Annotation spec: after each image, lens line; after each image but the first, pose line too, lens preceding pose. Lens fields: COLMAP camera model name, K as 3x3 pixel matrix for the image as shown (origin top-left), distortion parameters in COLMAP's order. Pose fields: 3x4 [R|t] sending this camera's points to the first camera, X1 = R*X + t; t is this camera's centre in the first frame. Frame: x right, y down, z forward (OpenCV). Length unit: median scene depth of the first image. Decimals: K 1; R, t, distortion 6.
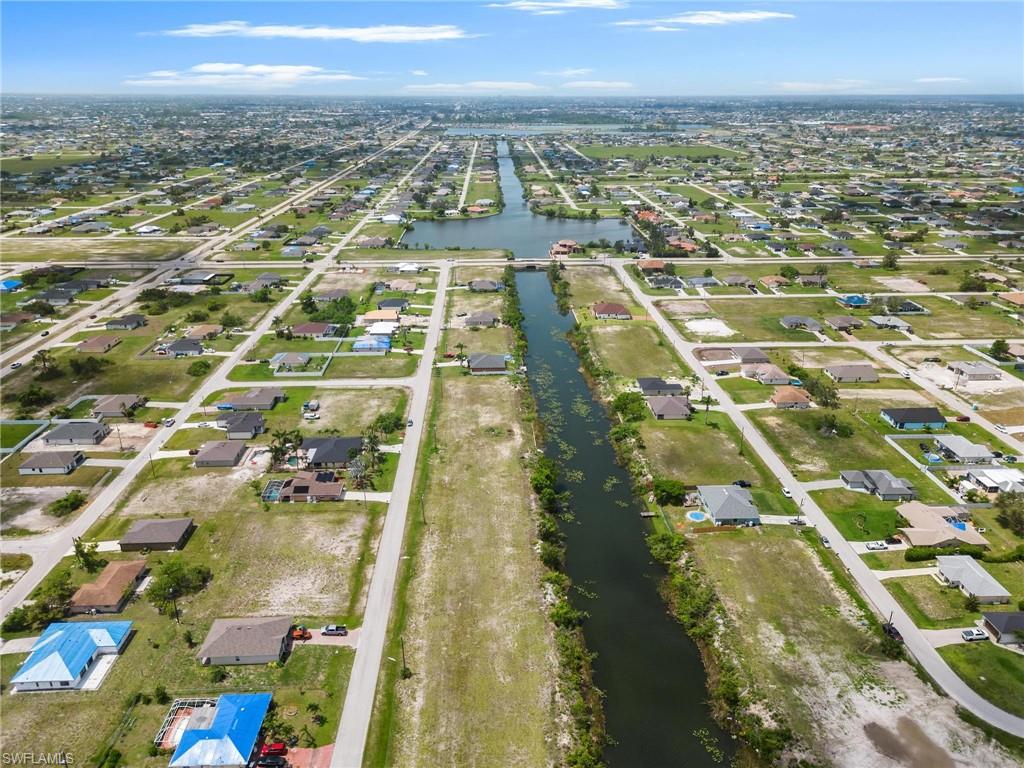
lens RADIAL K [[702.9, 0, 510.0], [0, 702.9, 403.9], [0, 0, 1]] dist [0.082051, -0.085896]
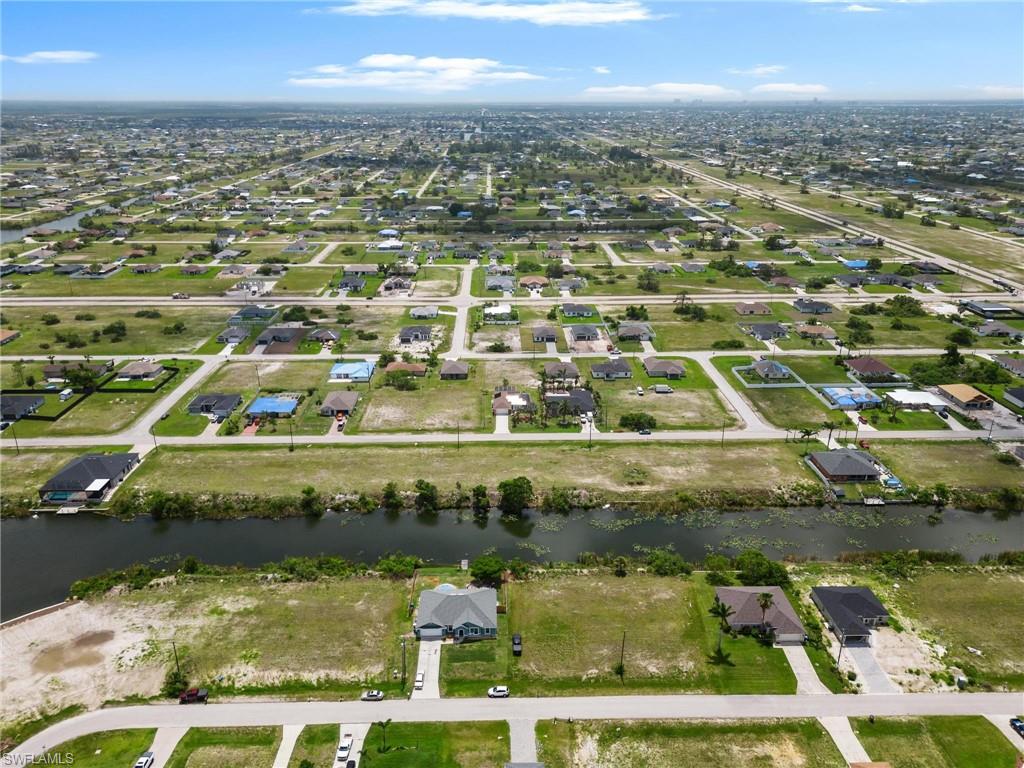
lens RADIAL K [[715.7, 0, 508.9], [0, 715.7, 388.7], [0, 0, 1]] dist [0.084364, -0.091341]
pose [[-0.021887, 0.372428, -0.927803, 0.728664], [-0.401417, 0.846662, 0.349326, -0.282644], [0.915634, 0.380081, 0.130968, 0.651966]]
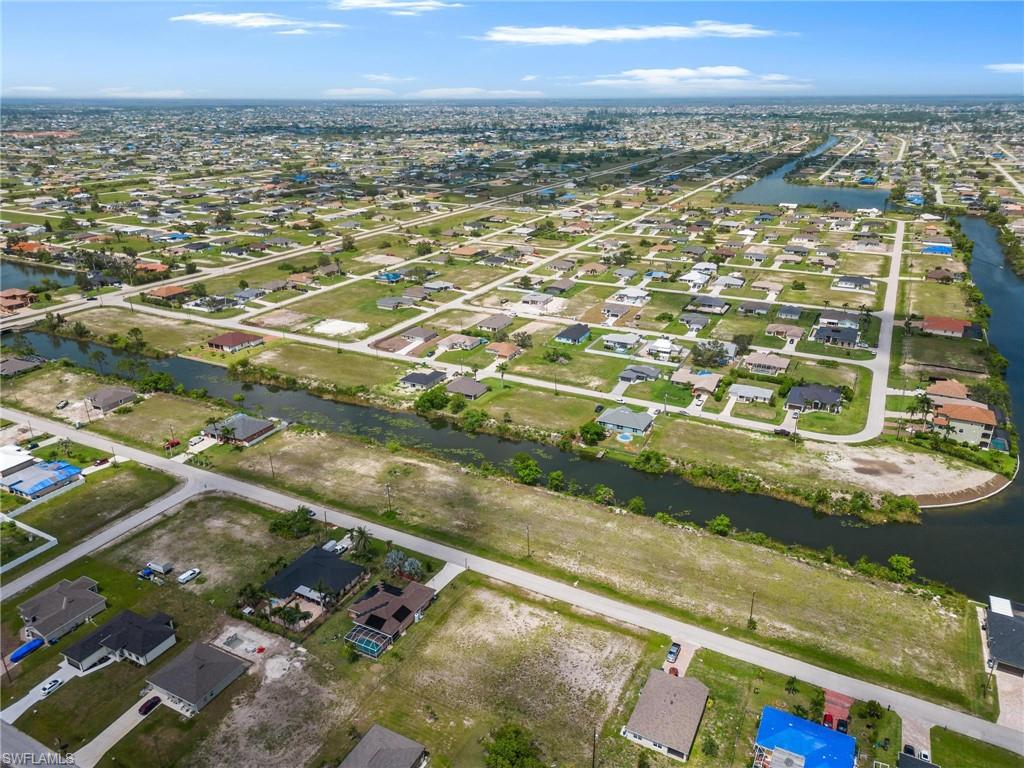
lens RADIAL K [[712.6, 0, 512.4], [0, 712.6, 380.4], [0, 0, 1]] dist [0.078162, -0.079187]
pose [[0.498259, -0.324443, 0.804037, -0.604010], [0.354088, 0.922633, 0.152871, -0.145711], [-0.791429, 0.208530, 0.574591, 0.316549]]
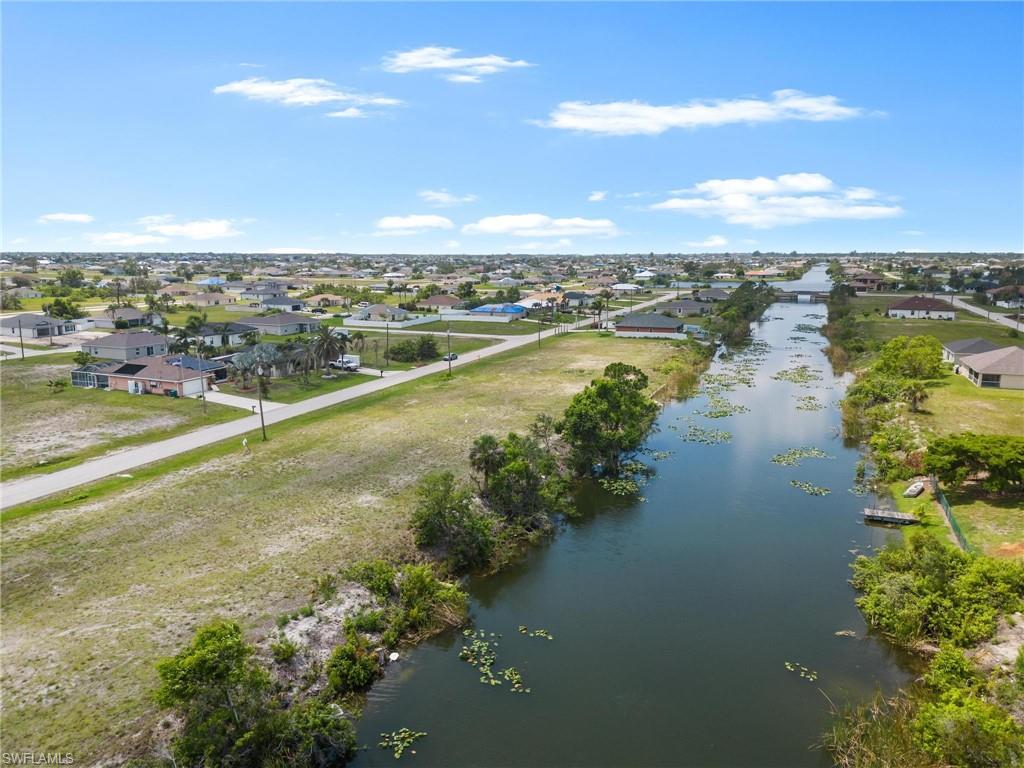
lens RADIAL K [[715.7, 0, 508.9], [0, 715.7, 388.7], [0, 0, 1]] dist [0.084364, -0.091341]
pose [[0.905422, 0.076227, -0.417612, 0.133775], [-0.169143, 0.967065, -0.190199, 0.145922], [0.389360, 0.242847, 0.888496, 0.500481]]
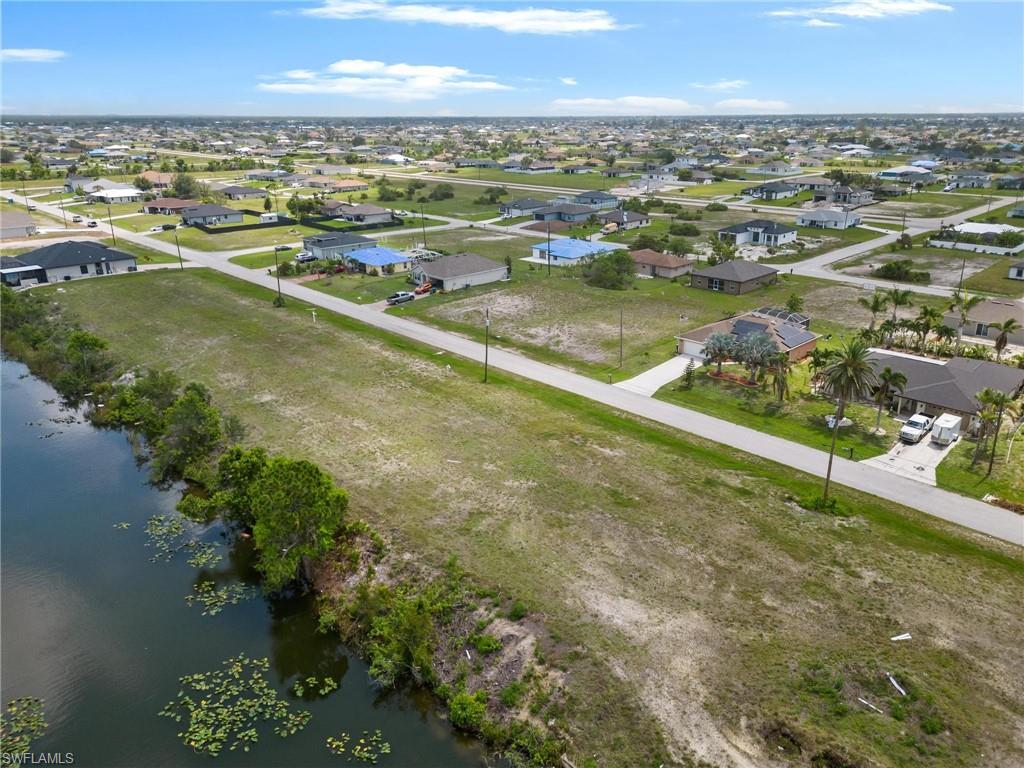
lens RADIAL K [[709.9, 0, 527.9], [0, 709.9, 387.1], [0, 0, 1]] dist [0.086222, -0.095560]
pose [[-0.737358, 0.239825, -0.631496, 0.114558], [-0.271343, 0.750960, 0.602023, -0.086442], [0.618608, 0.615259, -0.488652, 0.924990]]
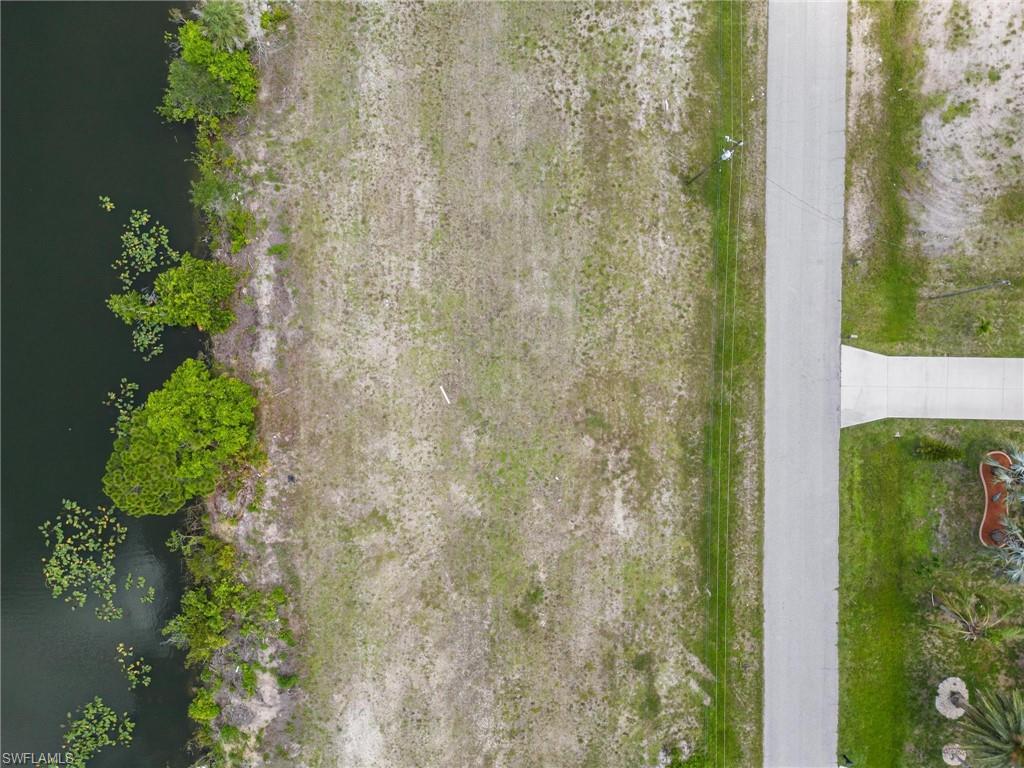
lens RADIAL K [[727.0, 0, 507.3], [0, 727.0, 383.3], [0, 0, 1]] dist [0.070455, -0.062941]
pose [[-0.999127, -0.040653, 0.009576, -0.043870], [0.025892, -0.422988, 0.905765, -0.081021], [-0.032771, 0.905223, 0.423672, 0.707475]]
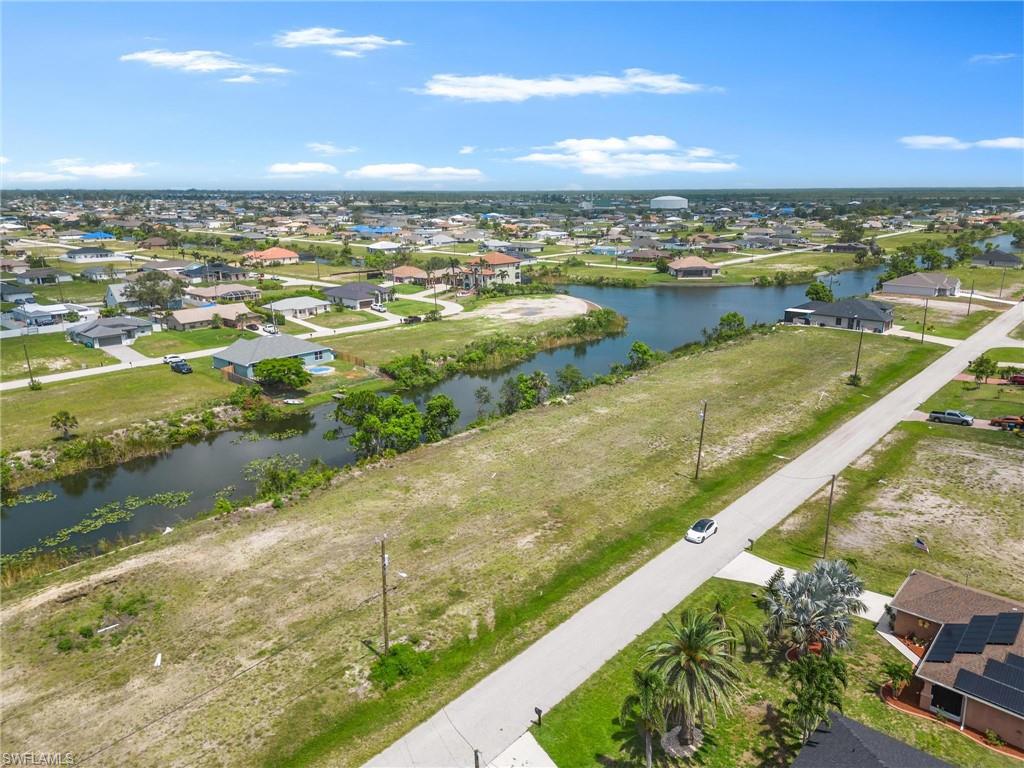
lens RADIAL K [[703.4, 0, 521.7], [0, 703.4, 393.5], [0, 0, 1]] dist [0.085275, -0.096138]
pose [[-0.721717, -0.192375, 0.664919, -0.233744], [0.280033, 0.797334, 0.534639, -0.092175], [-0.633014, 0.572057, -0.521578, 0.930351]]
